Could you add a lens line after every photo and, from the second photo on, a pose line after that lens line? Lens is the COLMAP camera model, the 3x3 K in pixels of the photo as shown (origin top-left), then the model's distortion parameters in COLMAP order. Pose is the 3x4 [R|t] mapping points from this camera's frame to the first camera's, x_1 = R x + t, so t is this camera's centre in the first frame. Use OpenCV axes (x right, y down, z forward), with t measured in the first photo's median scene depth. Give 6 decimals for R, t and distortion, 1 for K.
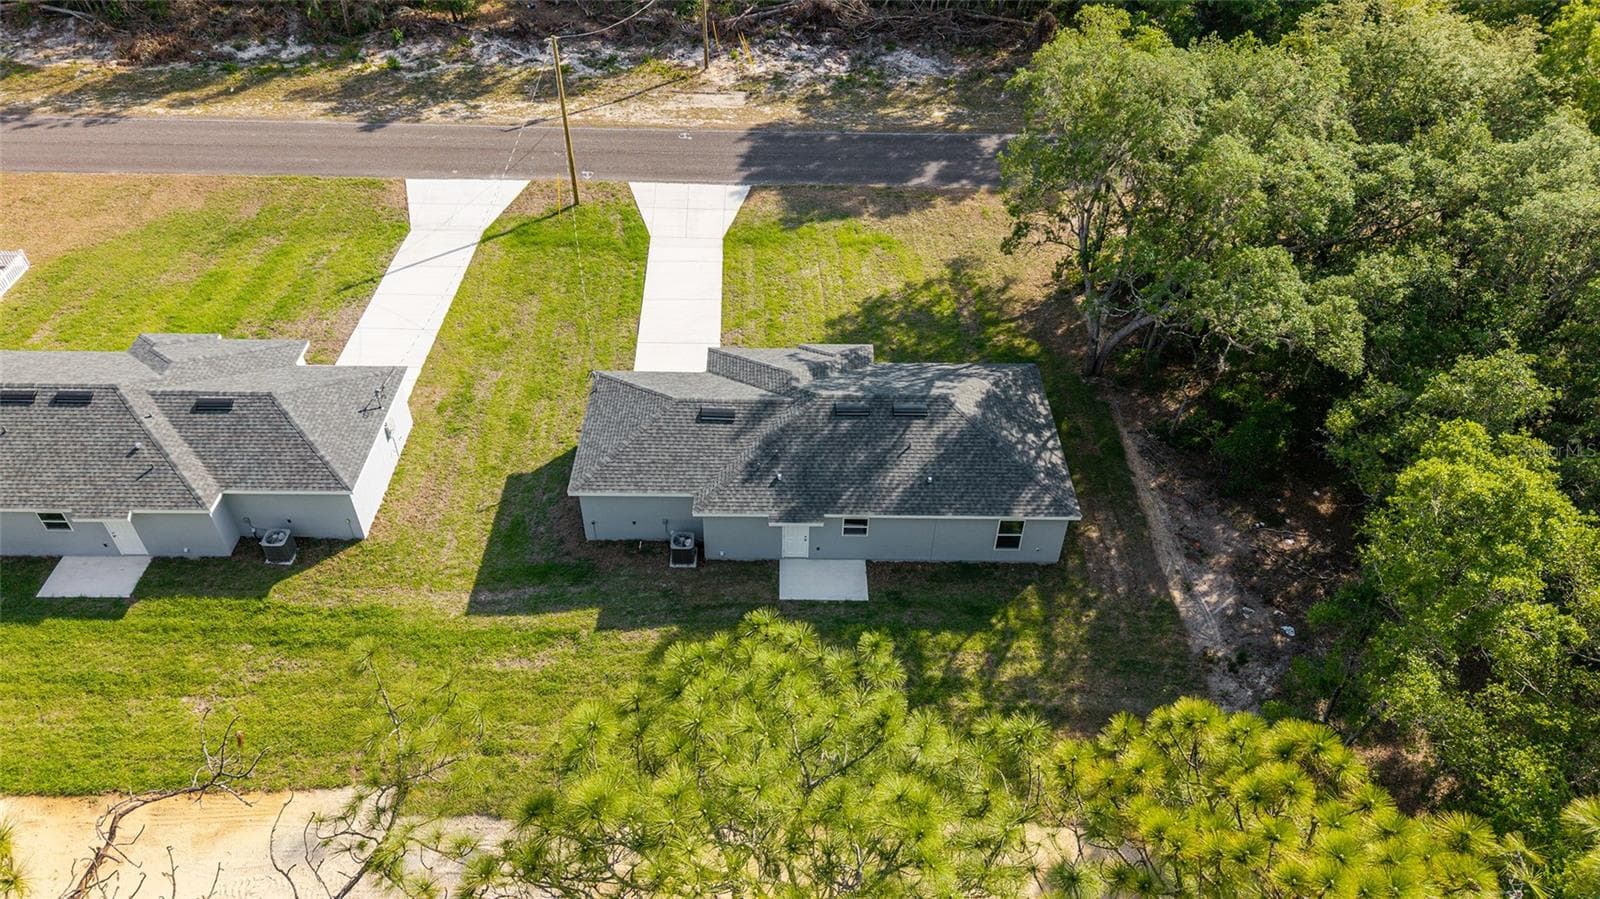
lens RADIAL K [[1062.7, 0, 791.2], [0, 1062.7, 460.2], [0, 0, 1]] dist [0.042467, -0.060593]
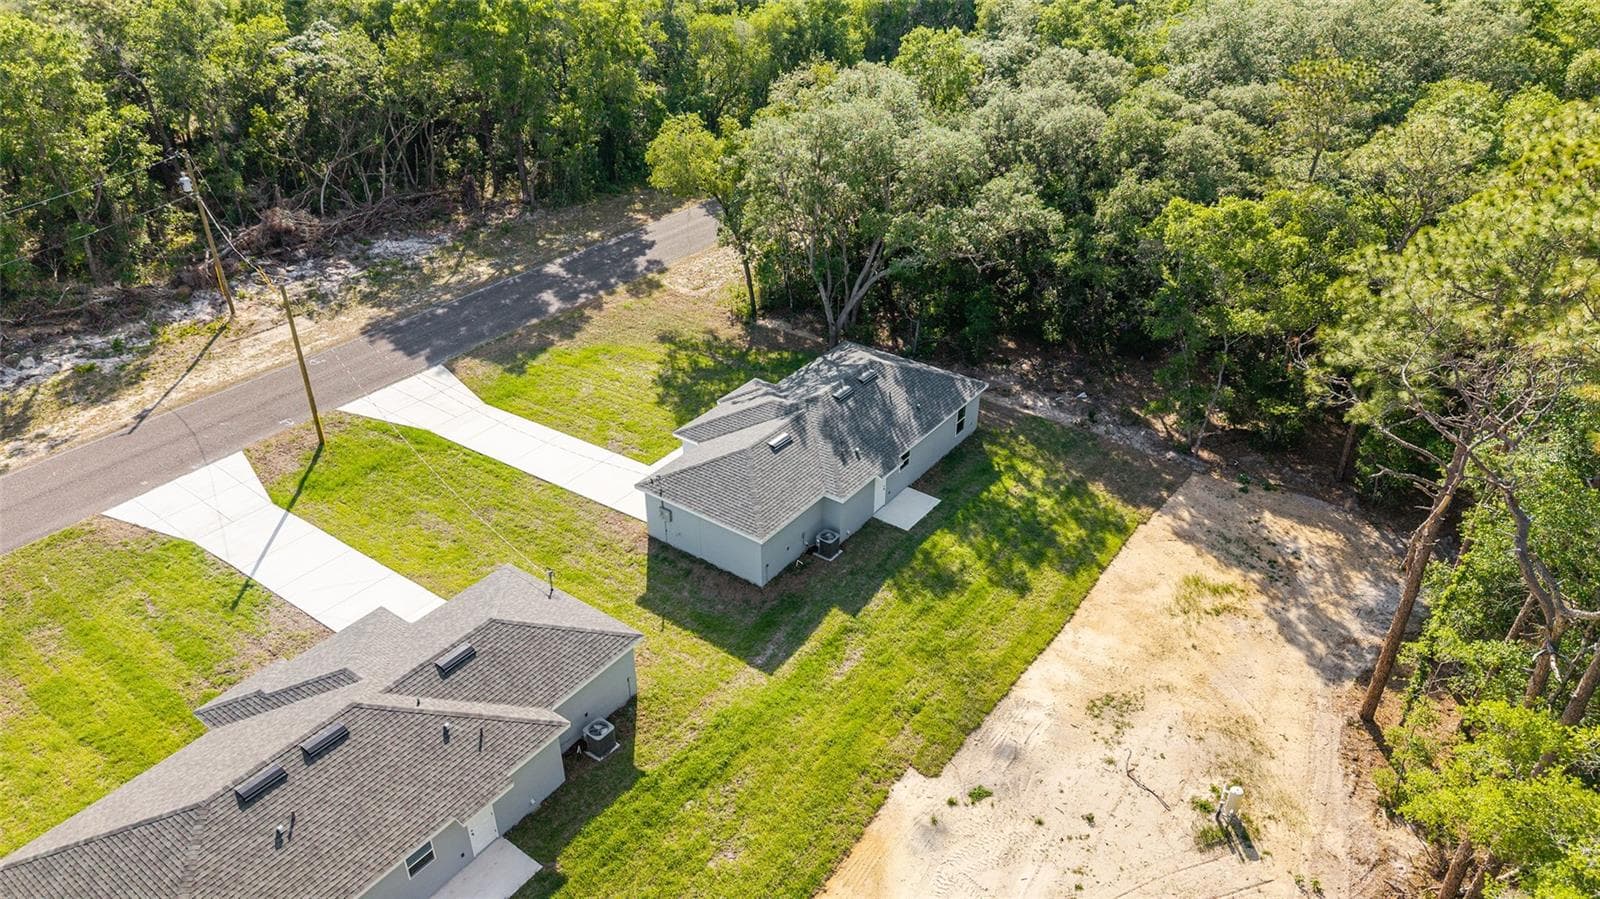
lens RADIAL K [[1062.7, 0, 791.2], [0, 1062.7, 460.2], [0, 0, 1]] dist [0.042467, -0.060593]
pose [[0.596264, -0.436247, 0.673912, -0.566093], [0.541540, 0.838273, 0.063499, -0.060267], [-0.592624, 0.327088, 0.736077, 0.064177]]
